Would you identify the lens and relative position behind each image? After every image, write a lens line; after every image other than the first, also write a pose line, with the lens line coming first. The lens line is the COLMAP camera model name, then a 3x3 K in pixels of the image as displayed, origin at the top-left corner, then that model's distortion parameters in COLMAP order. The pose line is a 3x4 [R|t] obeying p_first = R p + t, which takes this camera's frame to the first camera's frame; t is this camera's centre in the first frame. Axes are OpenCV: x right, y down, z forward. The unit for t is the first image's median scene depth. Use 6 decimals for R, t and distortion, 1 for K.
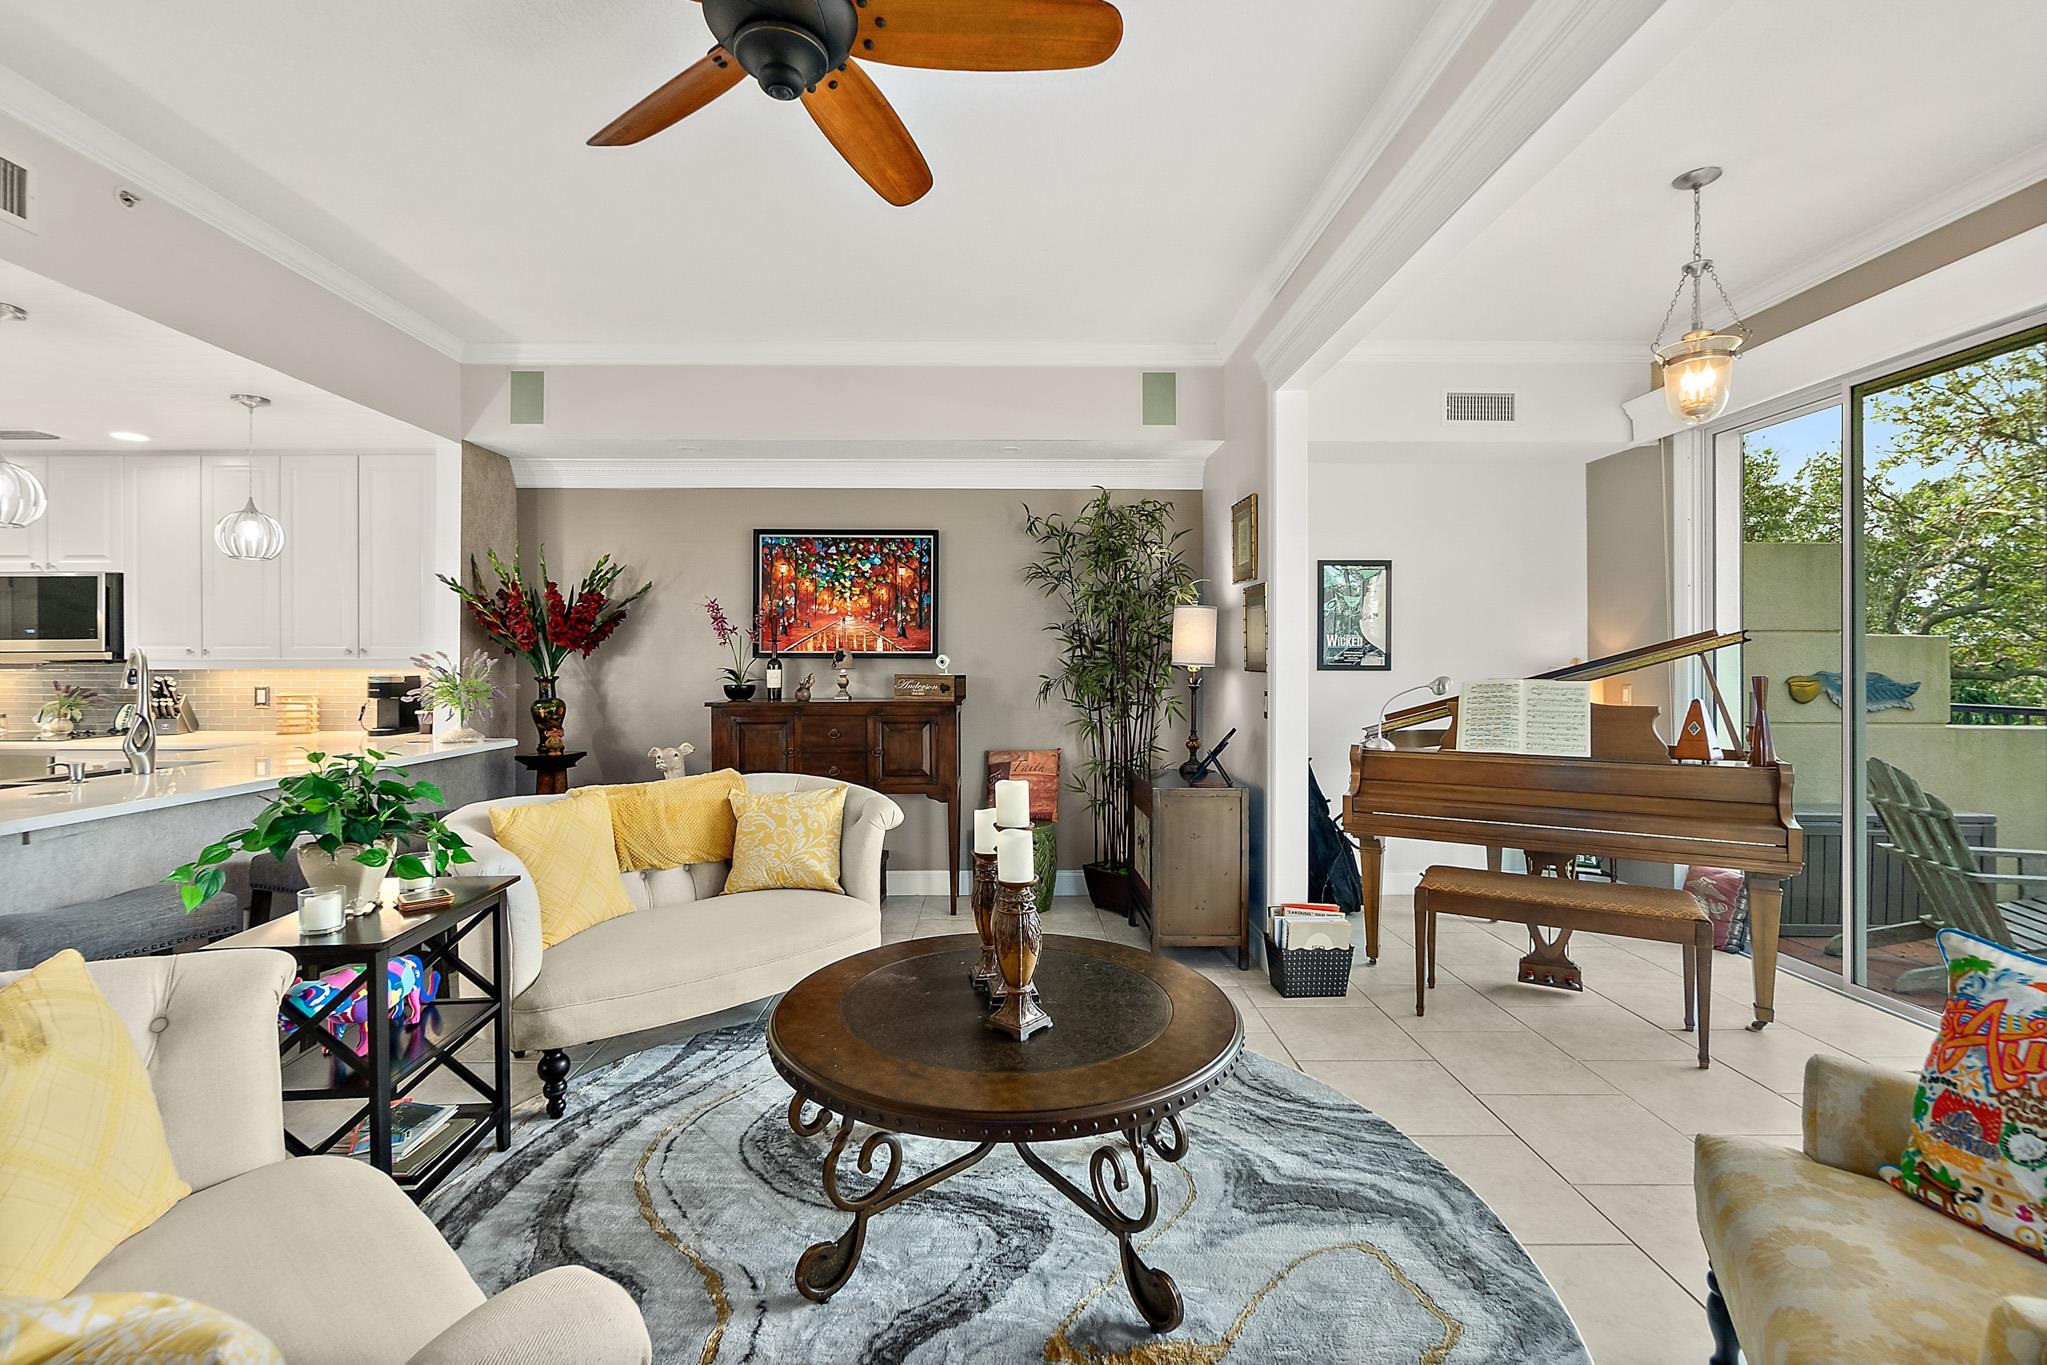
lens RADIAL K [[885.6, 0, 1021.5], [0, 885.6, 672.5], [0, 0, 1]] dist [-0.001978, 0.000227]
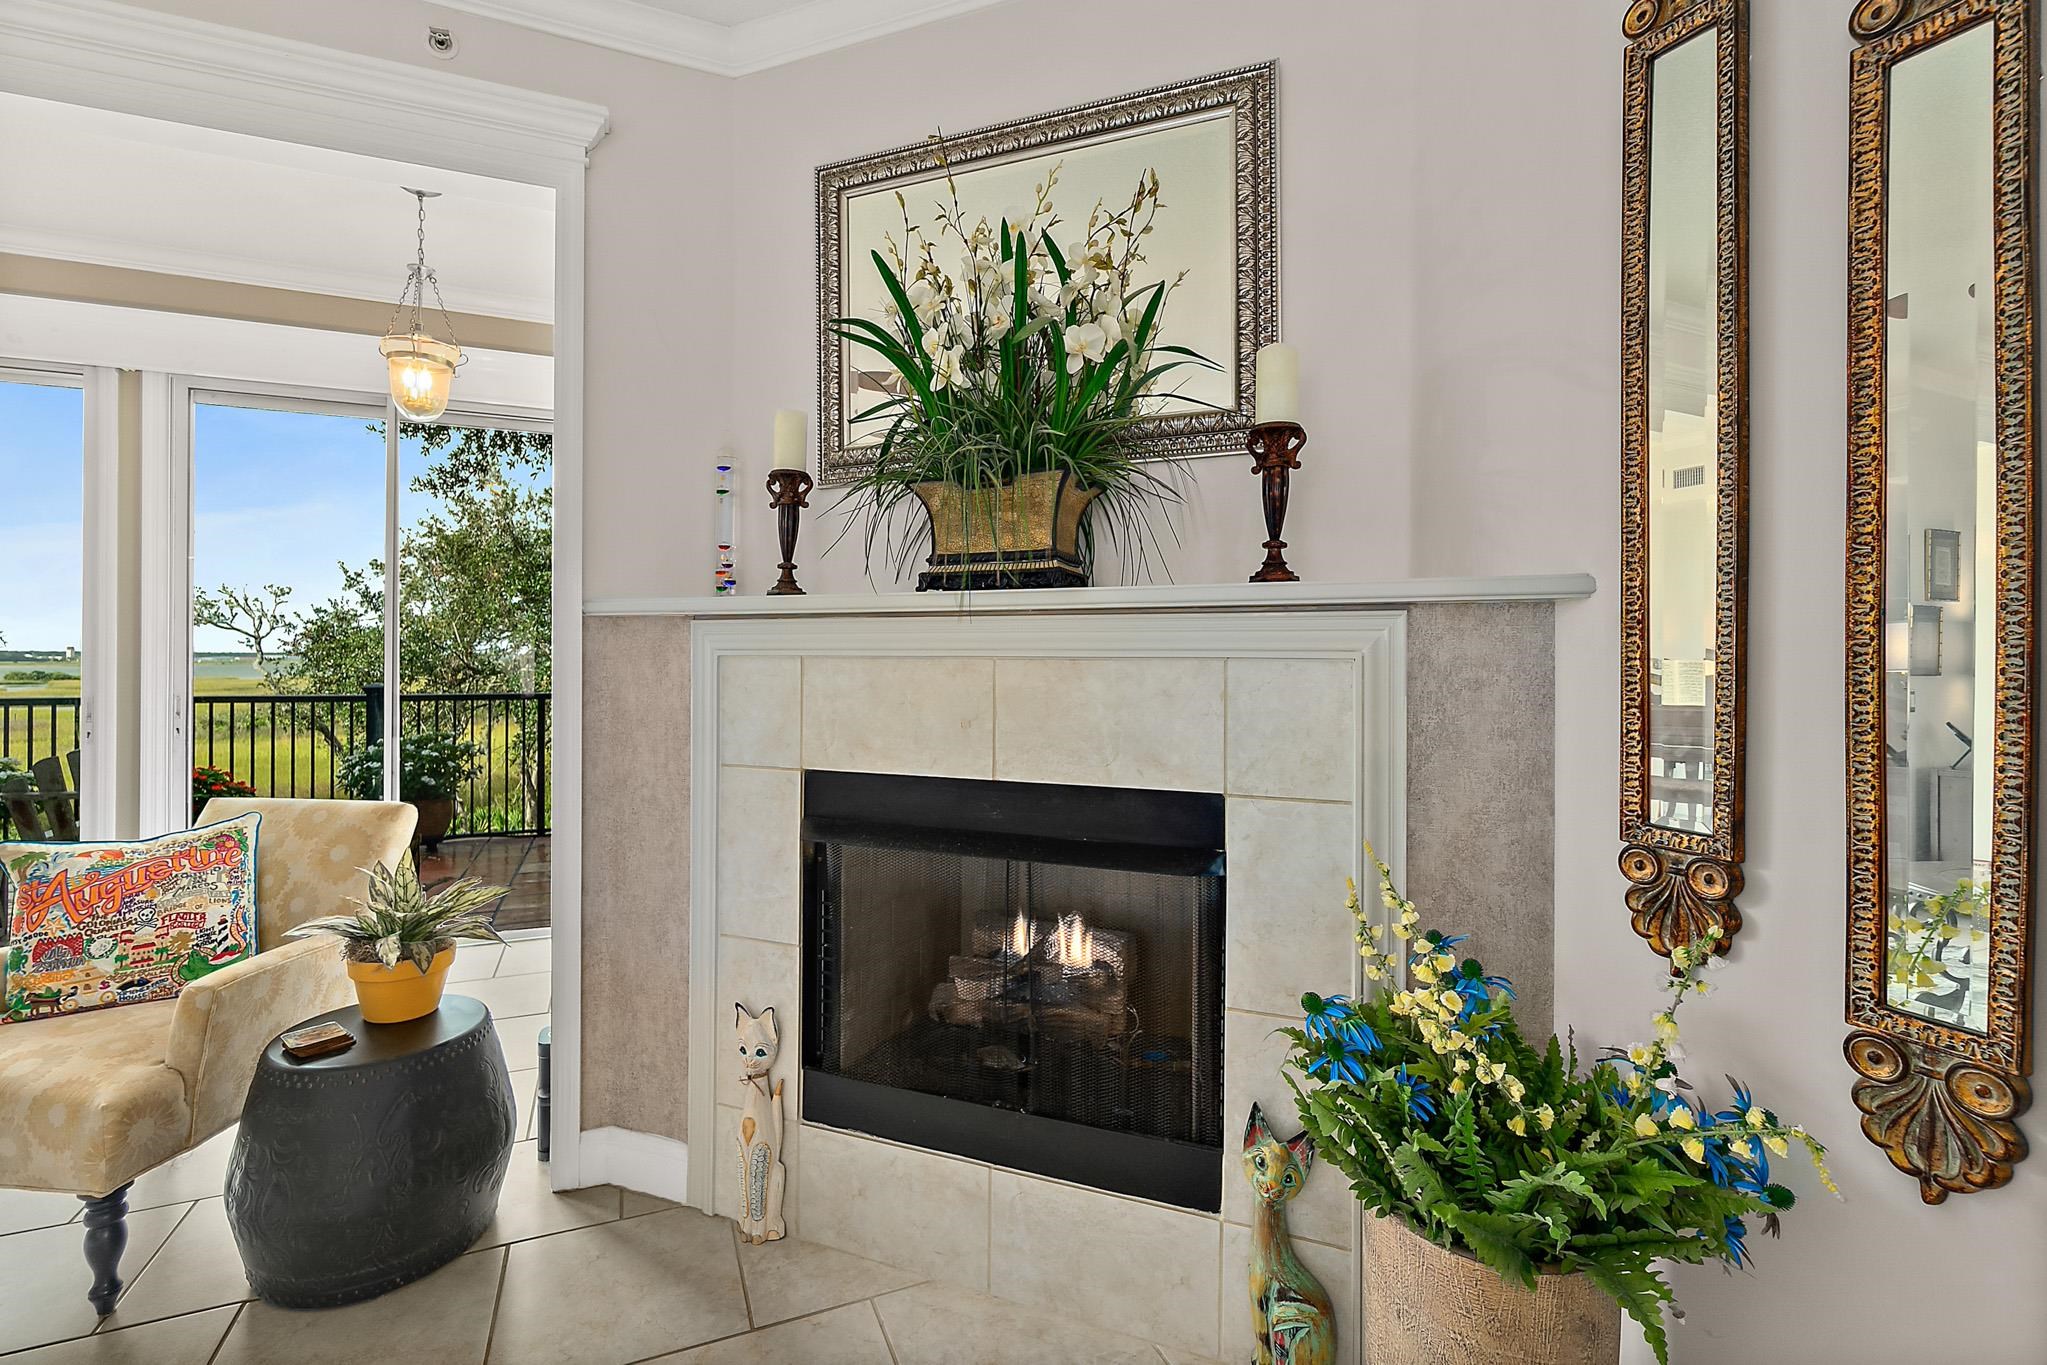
lens RADIAL K [[885.6, 0, 1018.7], [0, 885.6, 663.8], [0, 0, 1]] dist [-0.001978, 0.000227]
pose [[-0.385999, -0.001612, 0.922498, -0.931214], [0.006187, 0.999971, 0.004336, 0.009907], [-0.922479, 0.007381, -0.385978, 0.044941]]
